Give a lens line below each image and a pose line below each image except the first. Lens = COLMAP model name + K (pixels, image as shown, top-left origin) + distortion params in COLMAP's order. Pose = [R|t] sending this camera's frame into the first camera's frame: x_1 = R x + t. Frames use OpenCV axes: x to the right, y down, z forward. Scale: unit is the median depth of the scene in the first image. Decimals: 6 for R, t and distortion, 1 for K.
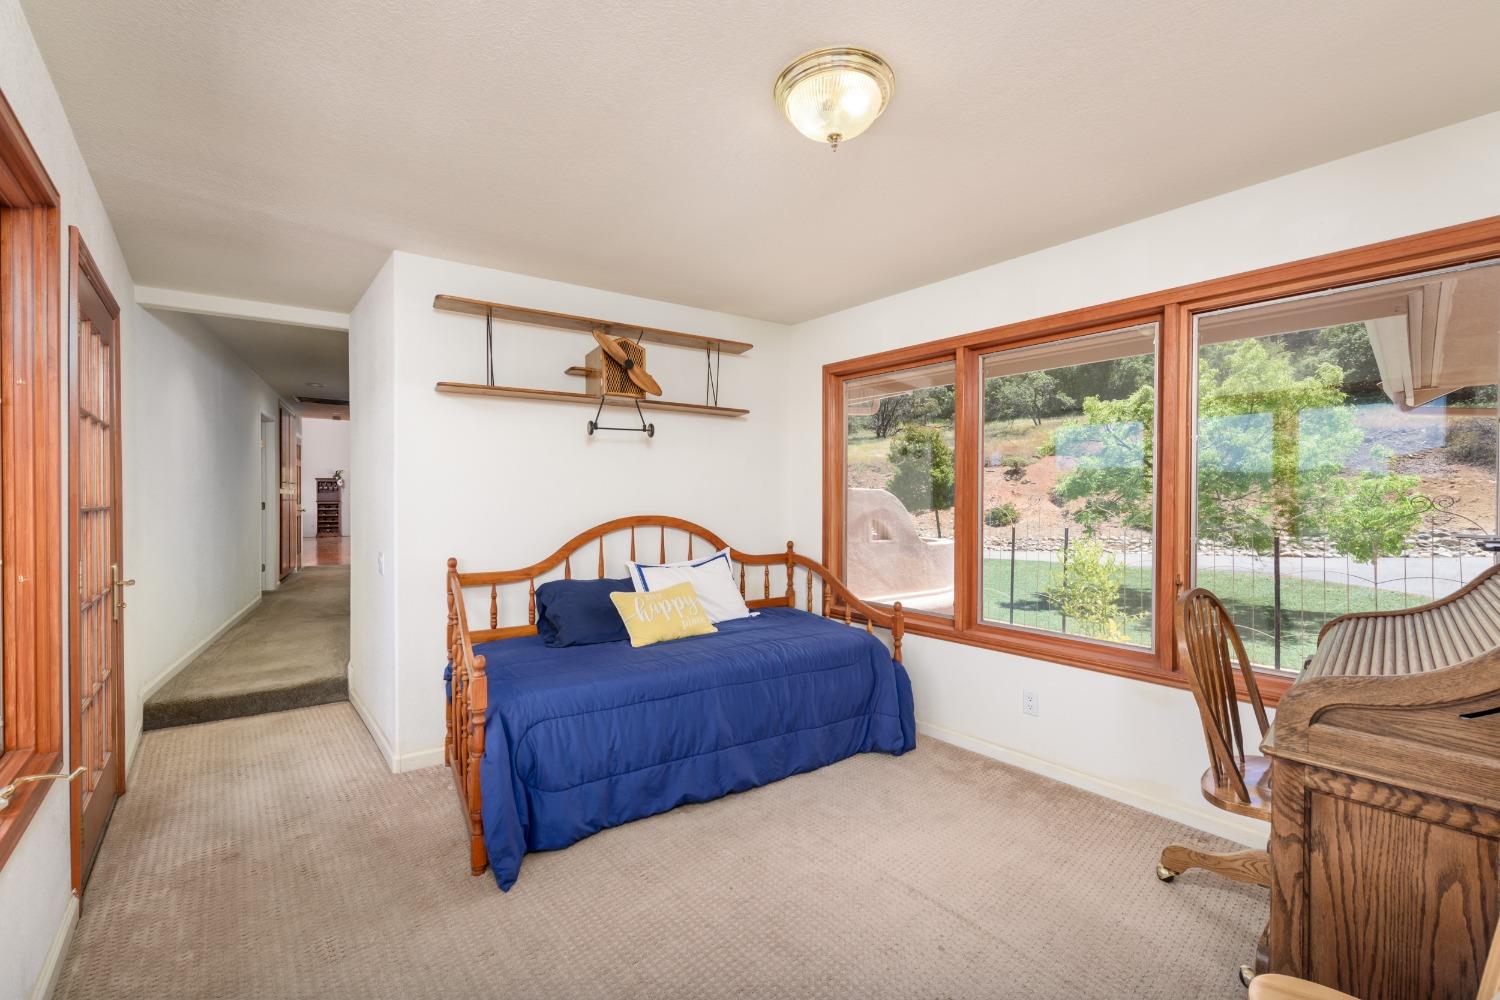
lens RADIAL K [[583.5, 0, 743.3], [0, 583.5, 498.1], [0, 0, 1]] dist [0.001461, -0.000017]
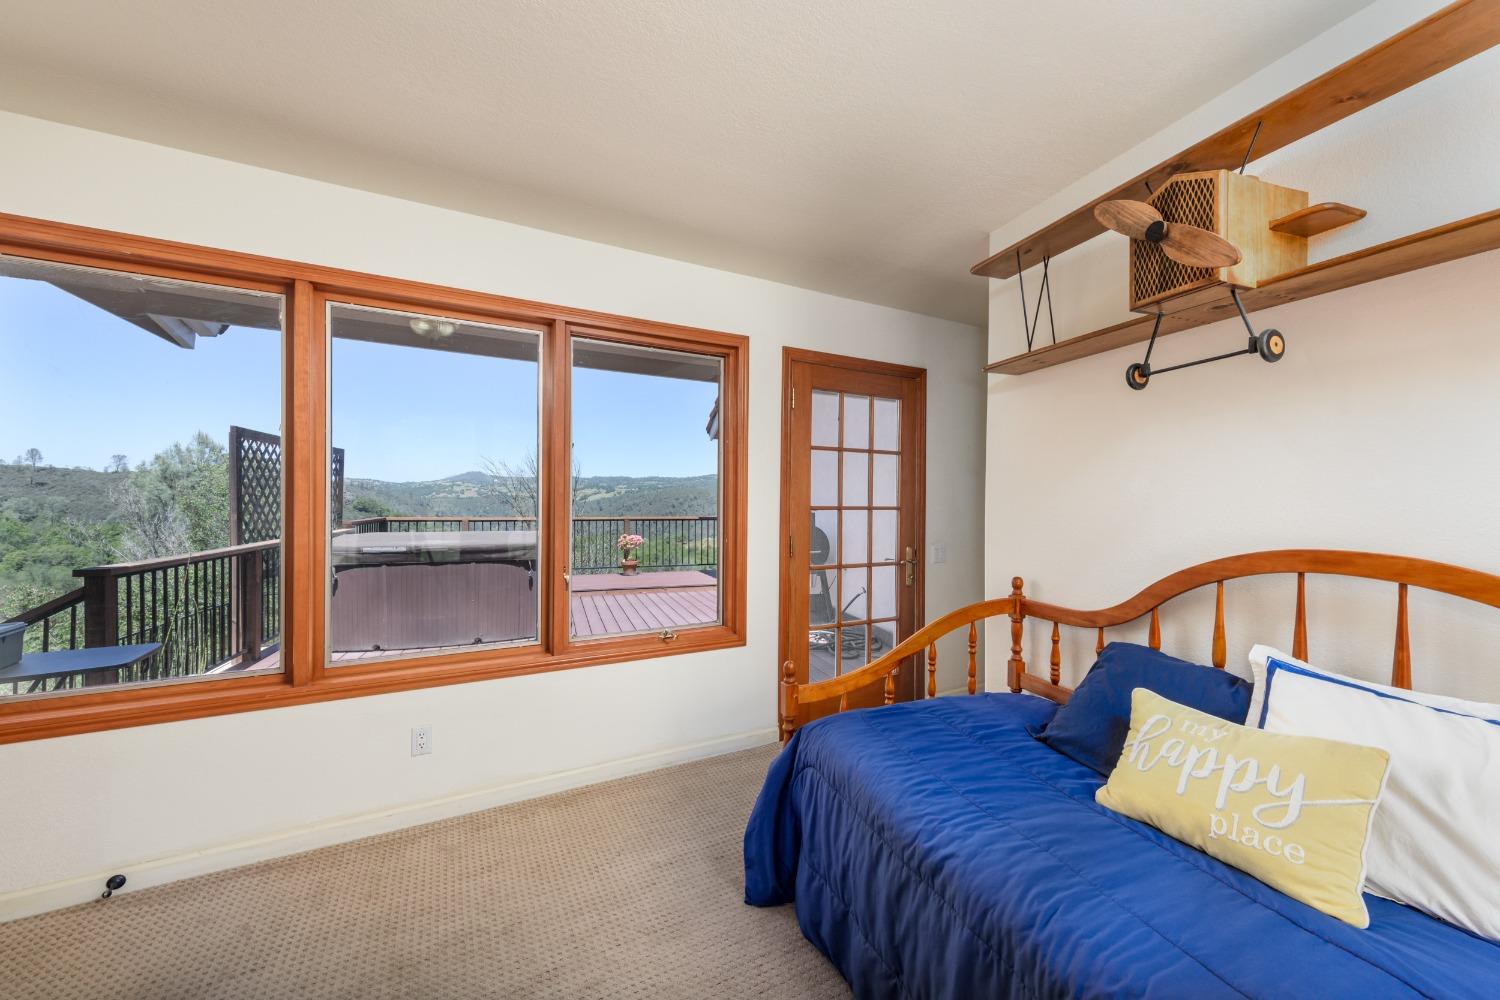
lens RADIAL K [[583.5, 0, 743.3], [0, 583.5, 498.1], [0, 0, 1]] dist [0.001461, -0.000017]
pose [[-0.199566, -0.003550, -0.979878, 0.348759], [-0.010132, 0.999947, -0.001559, -0.001265], [0.979832, 0.009617, -0.199592, 0.744905]]
